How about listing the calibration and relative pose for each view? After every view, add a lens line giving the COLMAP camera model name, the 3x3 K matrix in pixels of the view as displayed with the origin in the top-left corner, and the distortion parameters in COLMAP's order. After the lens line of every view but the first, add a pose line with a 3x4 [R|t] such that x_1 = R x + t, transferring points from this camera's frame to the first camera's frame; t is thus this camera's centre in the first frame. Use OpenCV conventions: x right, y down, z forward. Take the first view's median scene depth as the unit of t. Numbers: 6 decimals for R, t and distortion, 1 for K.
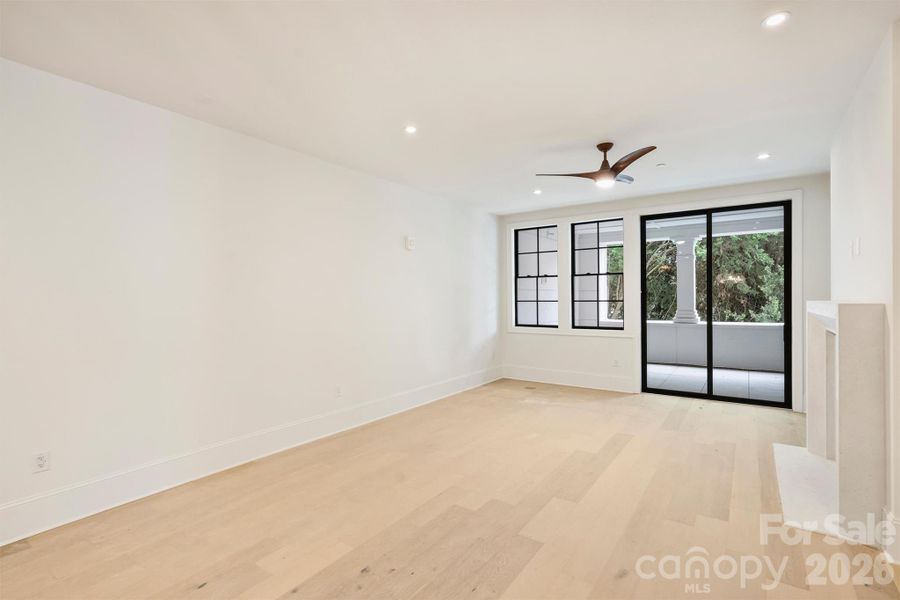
lens RADIAL K [[429.3, 0, 440.2], [0, 429.3, 304.3], [0, 0, 1]] dist [0.007582, -0.000404]
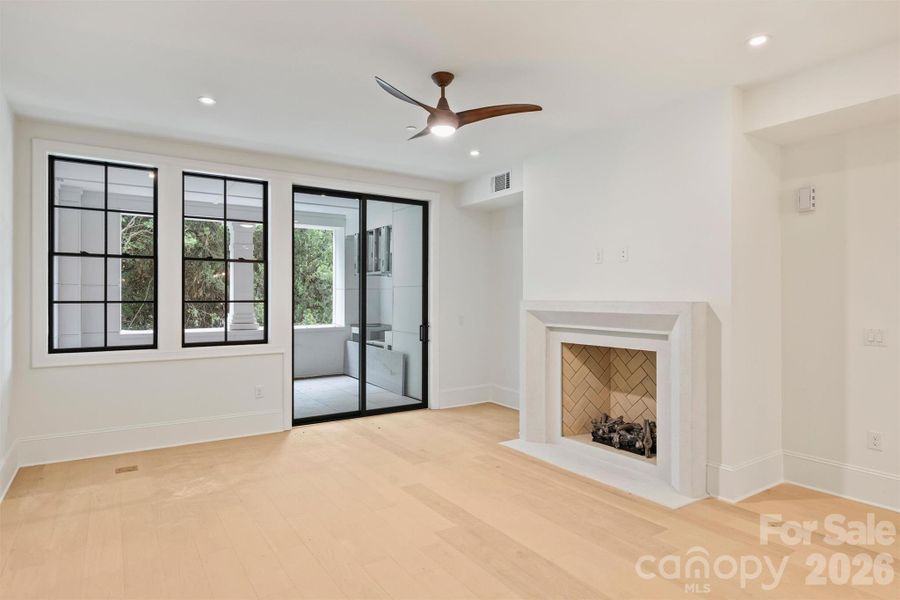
lens RADIAL K [[514.0, 0, 451.0], [0, 514.0, 294.9], [0, 0, 1]] dist [0.005711, 0.000967]
pose [[0.361039, 0.011508, 0.932480, -0.241914], [0.010564, 0.999809, -0.016429, -0.001140], [-0.932491, 0.015782, 0.360849, 0.431596]]
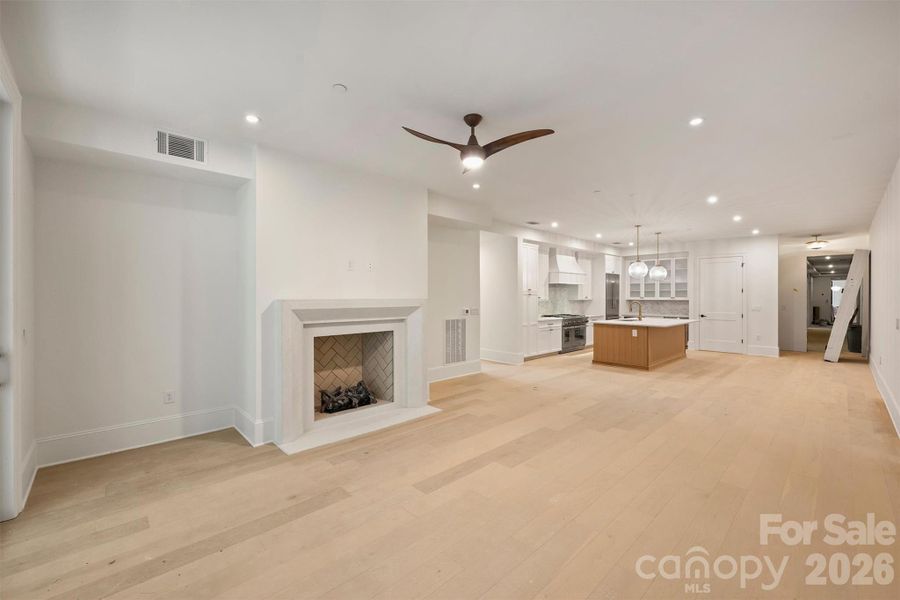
lens RADIAL K [[371.5, 0, 439.1], [0, 371.5, 297.4], [0, 0, 1]] dist [0.007774, 0.000493]
pose [[-0.977856, 0.006802, 0.209170, 0.186931], [0.010607, 0.999798, 0.017074, -0.014968], [-0.209012, 0.018915, -0.977730, 1.095530]]
